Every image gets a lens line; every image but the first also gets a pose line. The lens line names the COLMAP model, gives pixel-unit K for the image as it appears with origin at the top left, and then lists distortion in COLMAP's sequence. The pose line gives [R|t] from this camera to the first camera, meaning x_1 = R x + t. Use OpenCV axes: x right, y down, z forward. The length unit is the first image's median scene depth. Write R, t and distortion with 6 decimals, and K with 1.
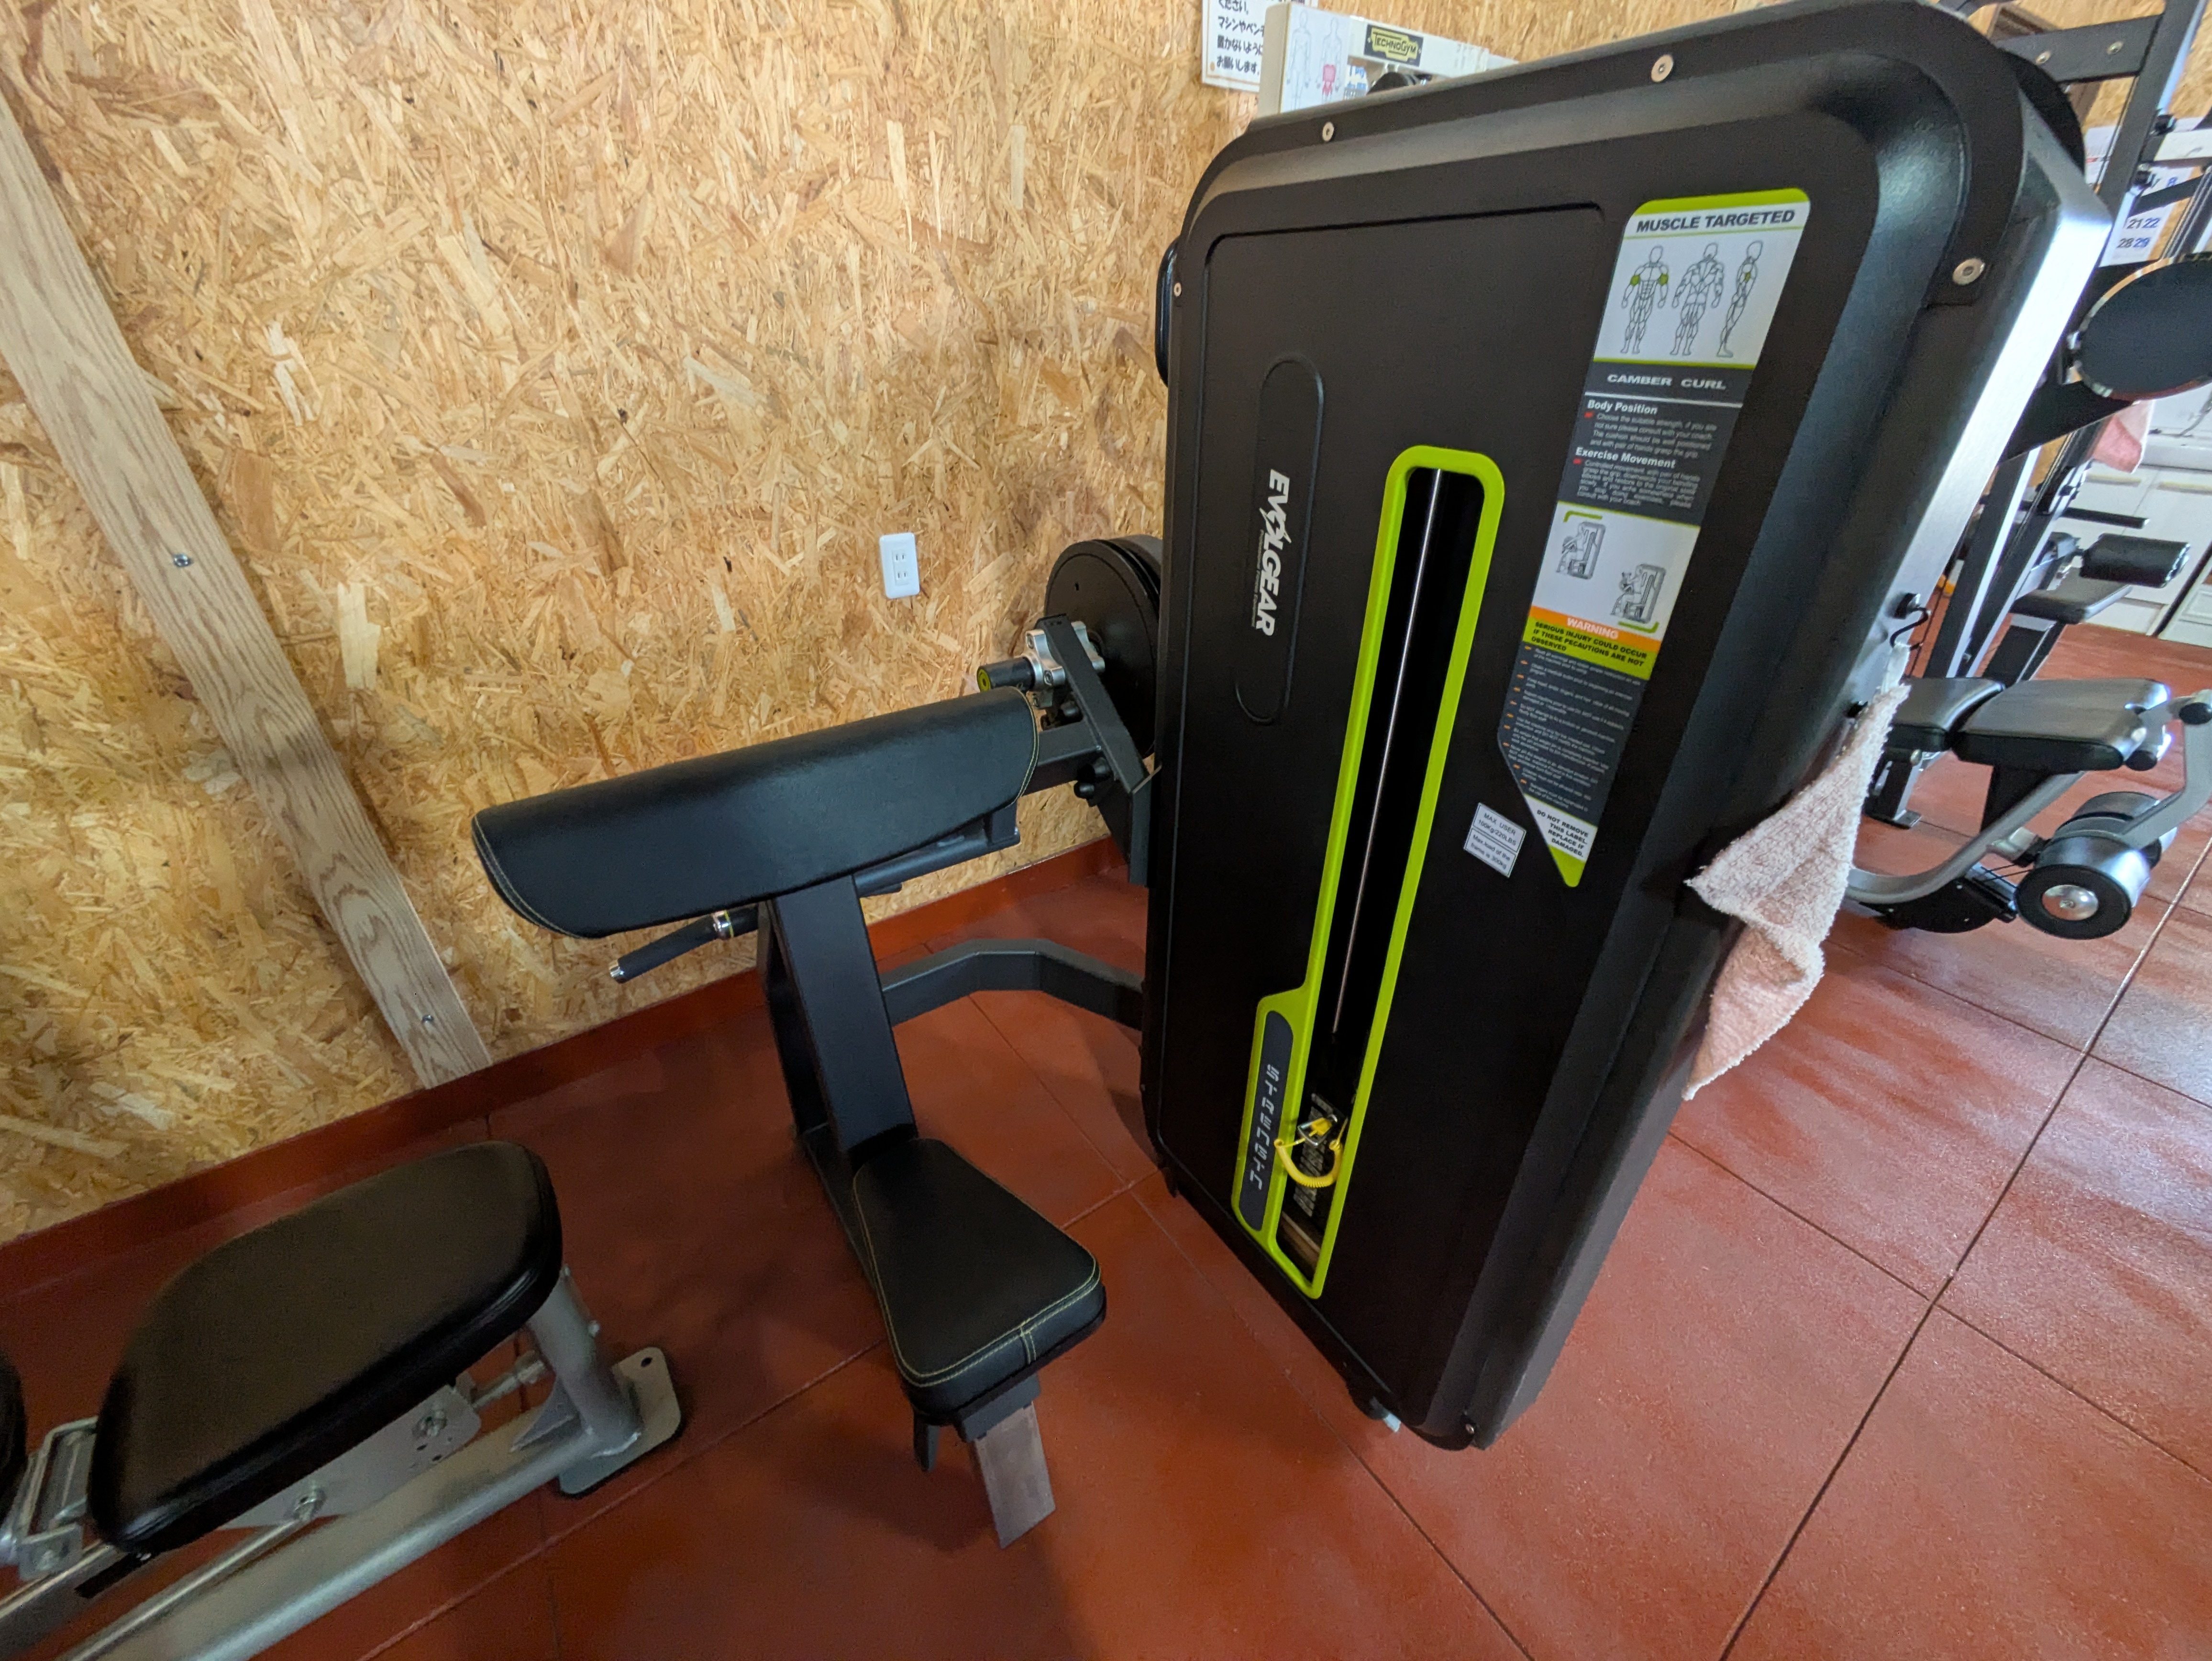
lens RADIAL K [[872.9, 0, 1110.4], [0, 872.9, 836.5], [0, 0, 1]] dist [0.006155, -0.001545]
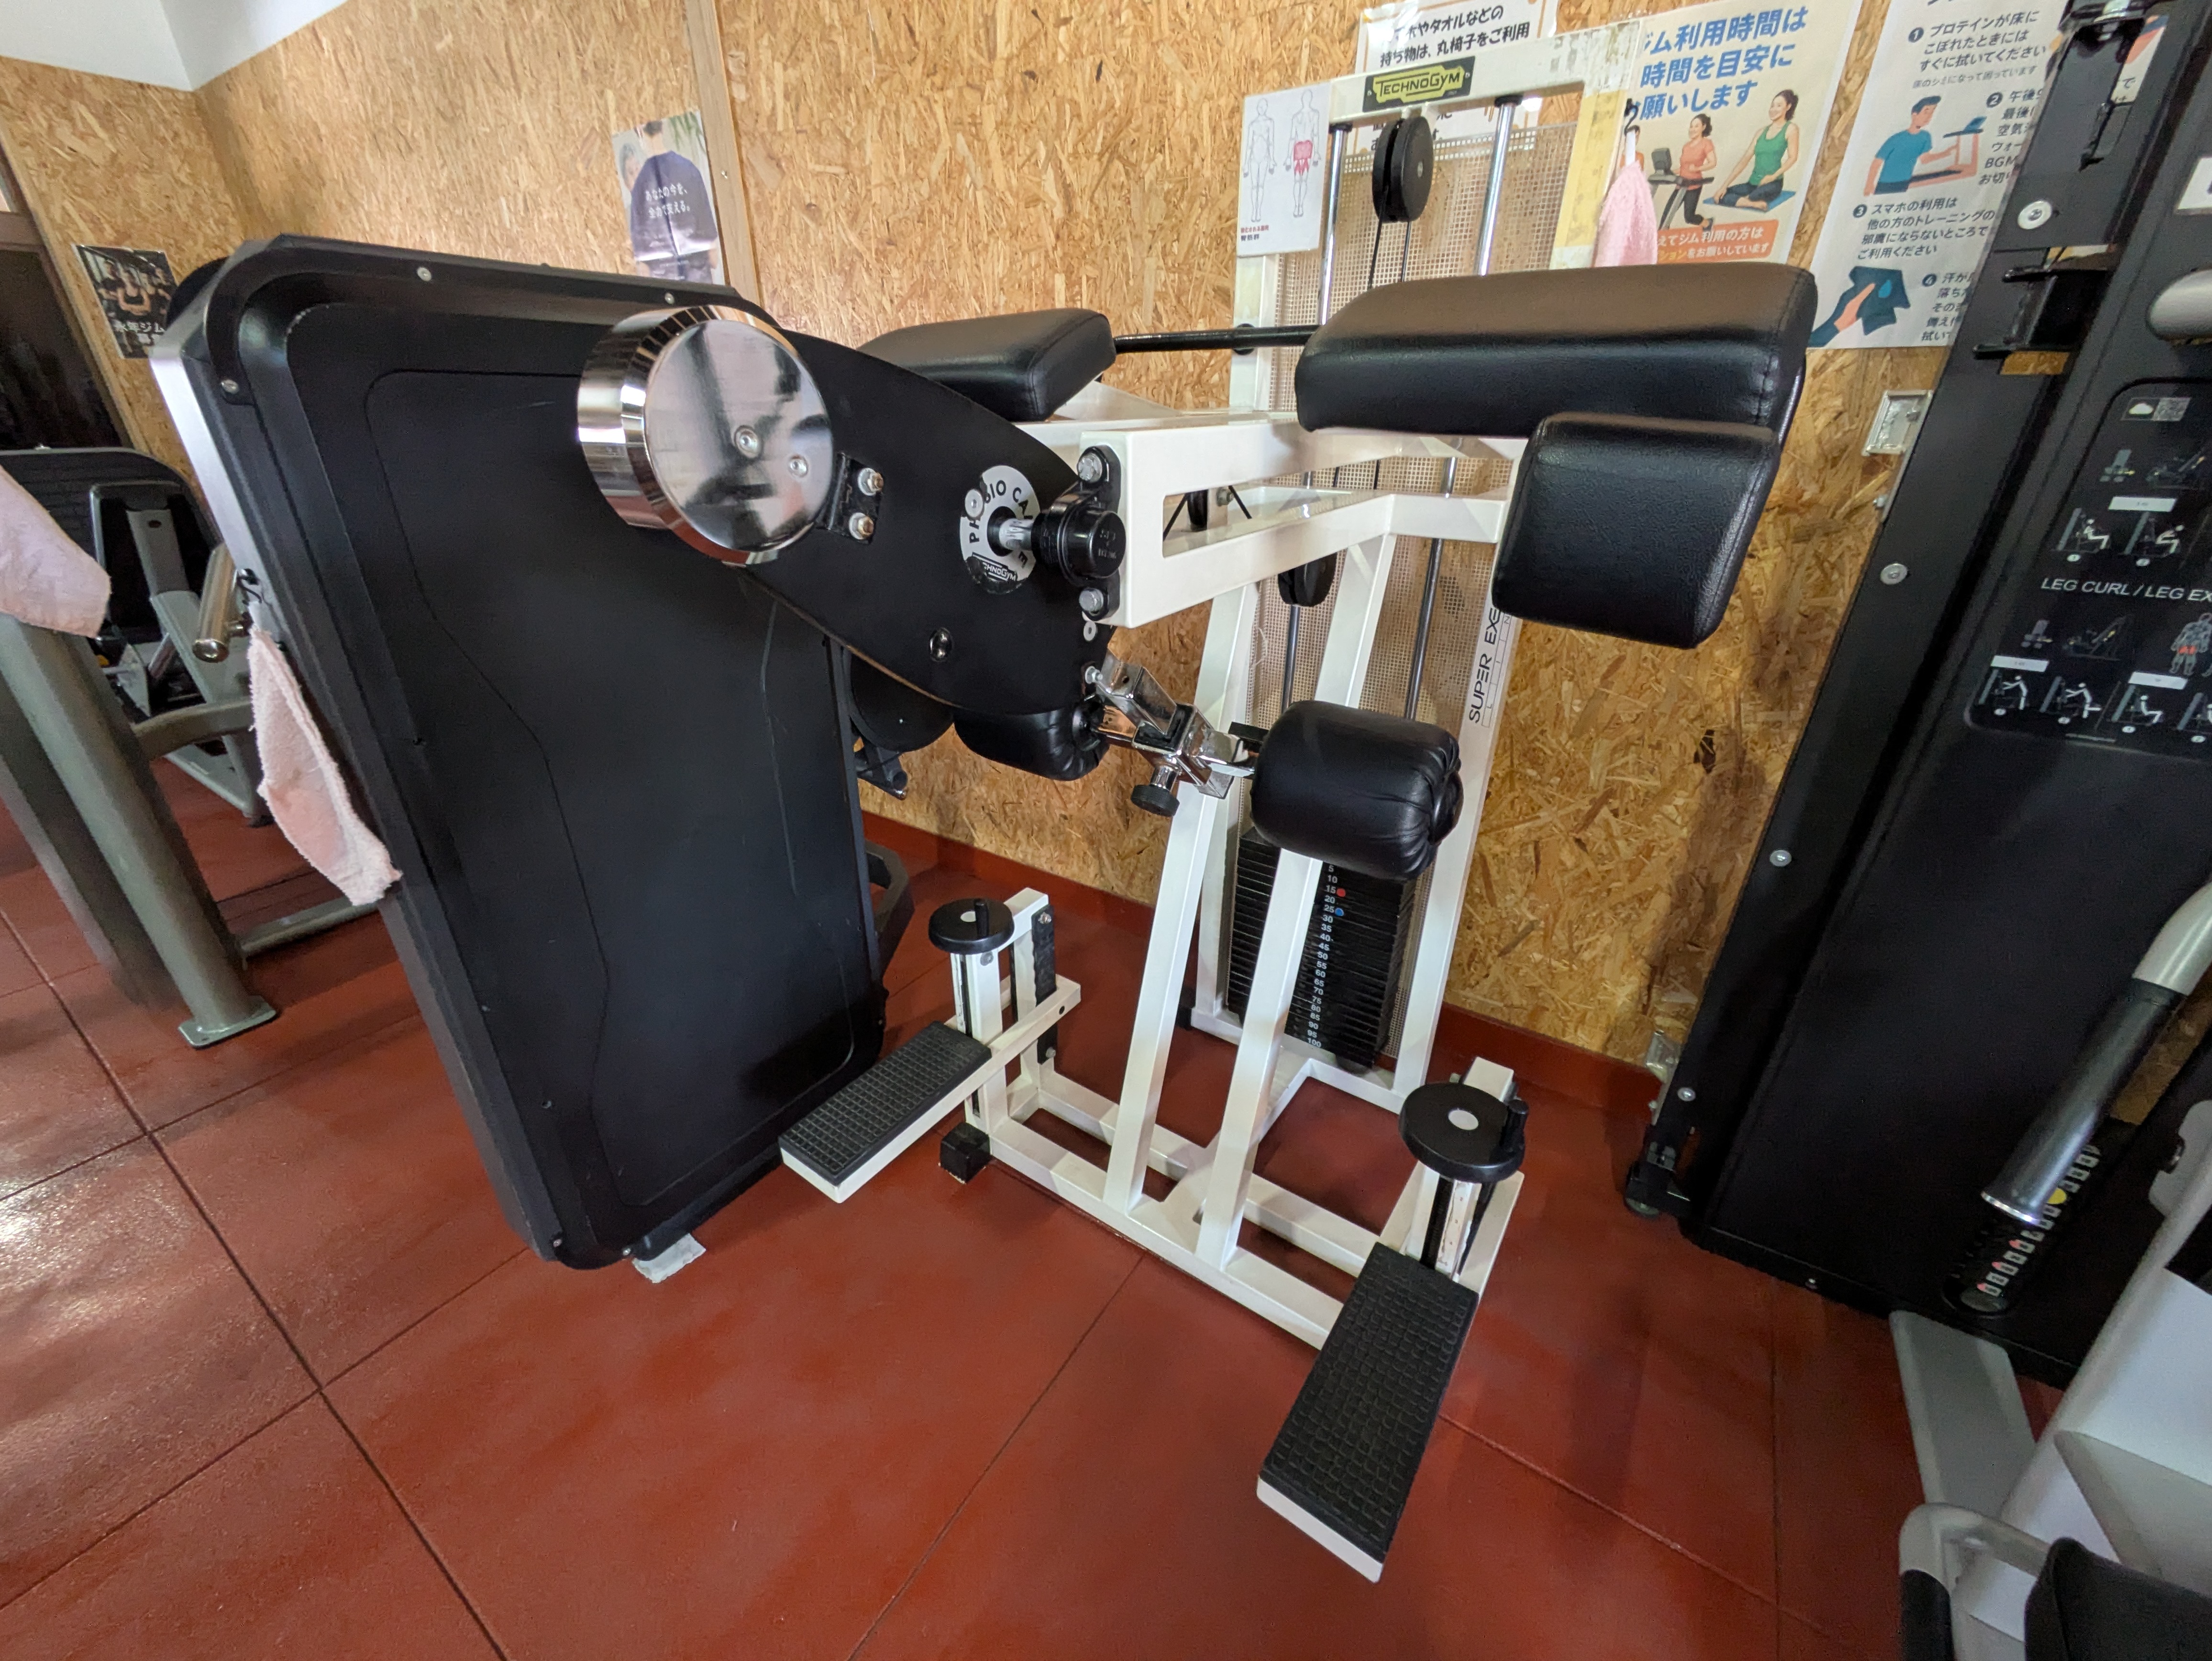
lens RADIAL K [[887.1, 0, 1106.0], [0, 887.1, 830.5], [0, 0, 1]] dist [0.001765, 0.000054]
pose [[0.335832, 0.410956, -0.847545, 1.321737], [-0.488642, 0.845265, 0.216231, -0.444556], [0.805261, 0.341529, 0.484678, 0.719605]]
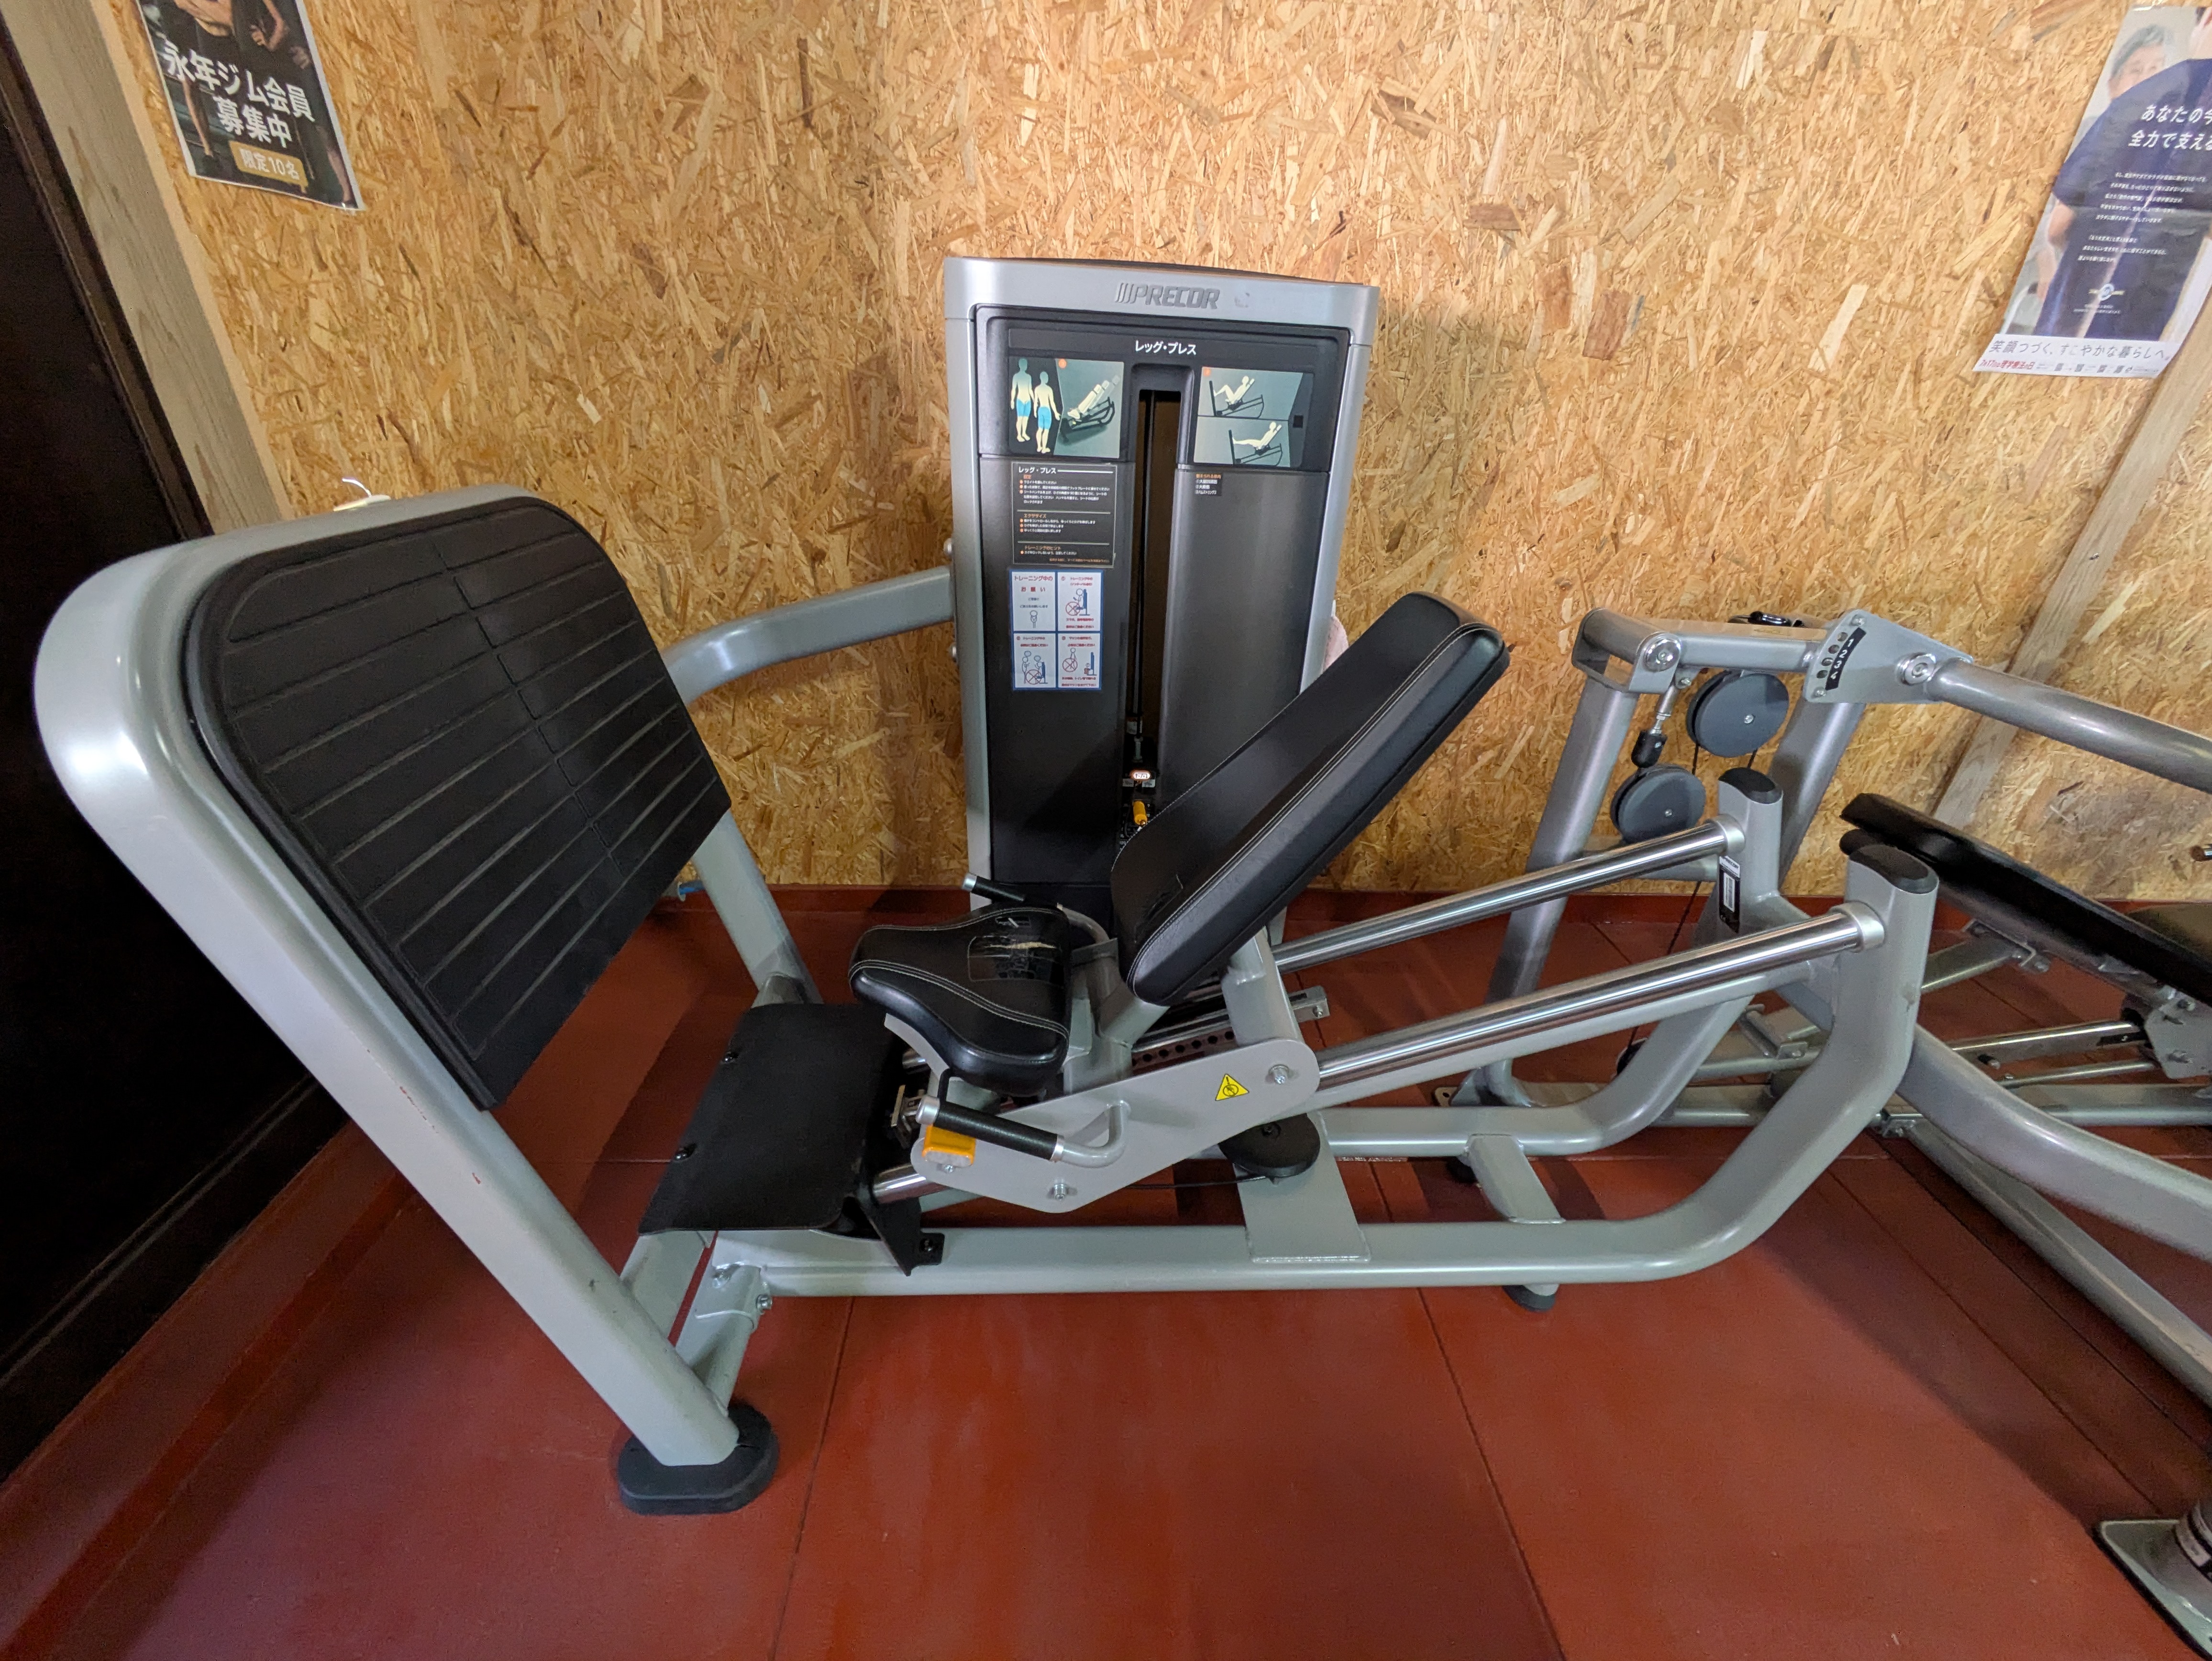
lens RADIAL K [[874.7, 0, 1106.9], [0, 874.7, 833.5], [0, 0, 1]] dist [-0.000956, 0.000854]
pose [[0.836641, 0.283226, -0.468844, -1.413868], [-0.319013, 0.947745, 0.003257, 0.702773], [0.445267, 0.146842, 0.883275, -1.147514]]
